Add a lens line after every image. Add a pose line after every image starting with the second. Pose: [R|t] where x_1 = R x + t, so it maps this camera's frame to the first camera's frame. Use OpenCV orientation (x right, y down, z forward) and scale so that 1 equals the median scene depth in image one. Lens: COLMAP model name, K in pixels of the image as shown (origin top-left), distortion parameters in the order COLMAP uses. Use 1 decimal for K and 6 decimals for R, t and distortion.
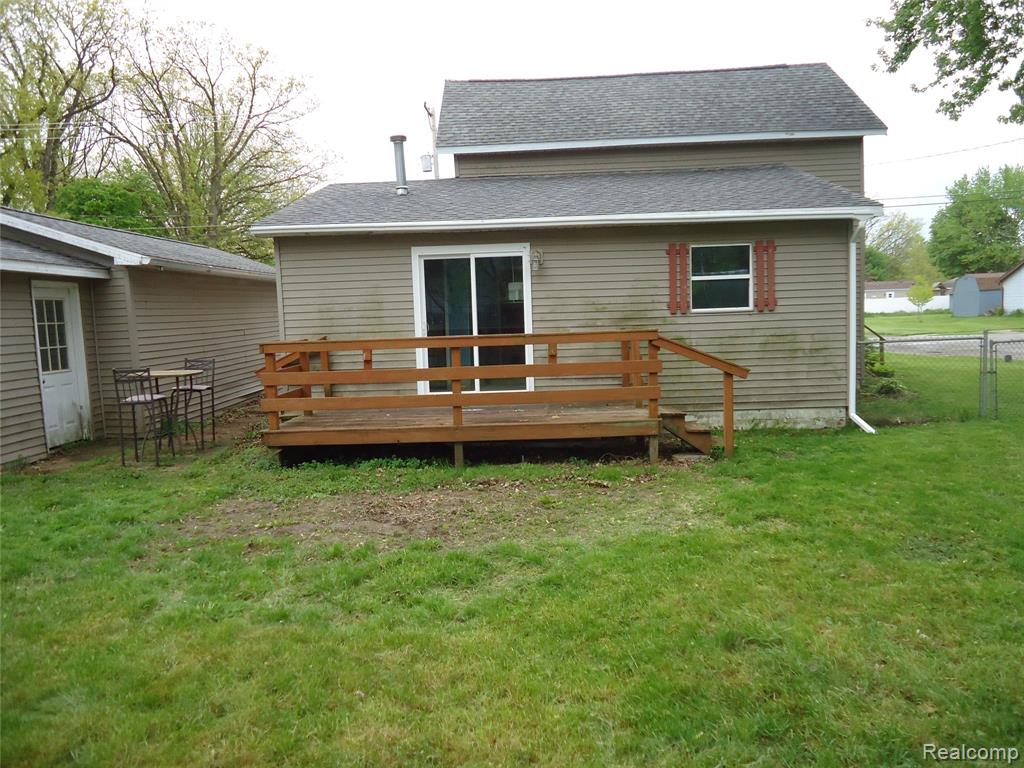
lens RADIAL K [[742.8, 0, 513.5], [0, 742.8, 385.1], [0, 0, 1]] dist [-0.001489, -0.003423]
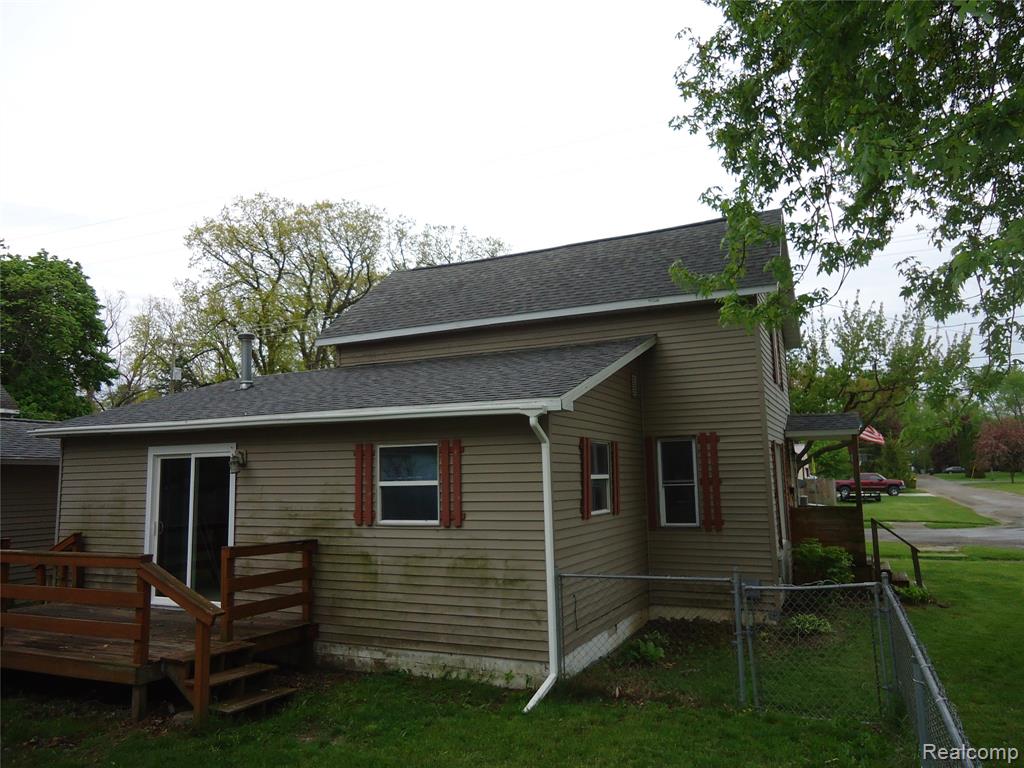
lens RADIAL K [[742.8, 0, 509.5], [0, 742.8, 388.7], [0, 0, 1]] dist [-0.001489, -0.003423]
pose [[0.917252, -0.031620, -0.397050, 0.718191], [-0.051304, 0.979161, -0.196499, -0.090791], [0.394989, 0.200609, 0.896515, 0.274182]]
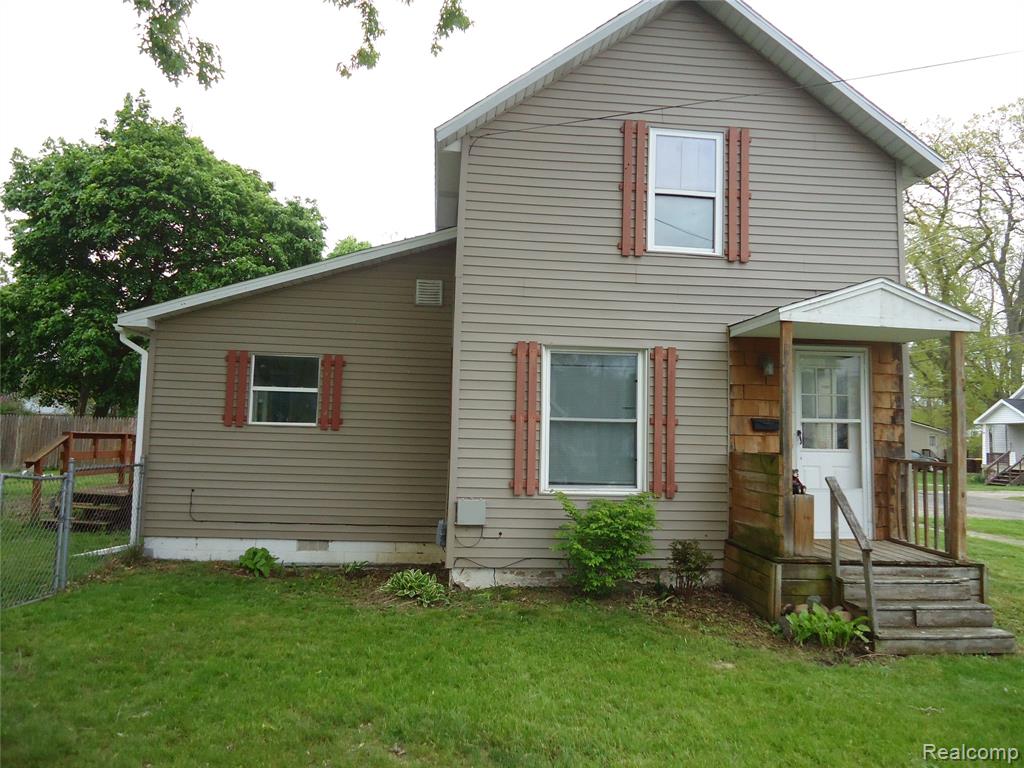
lens RADIAL K [[742.8, 0, 510.4], [0, 742.8, 384.6], [0, 0, 1]] dist [-0.001489, -0.003423]
pose [[0.112995, -0.040952, -0.992751, 1.399529], [-0.134111, 0.989378, -0.056078, -0.161041], [0.984503, 0.139476, 0.106302, 1.328837]]
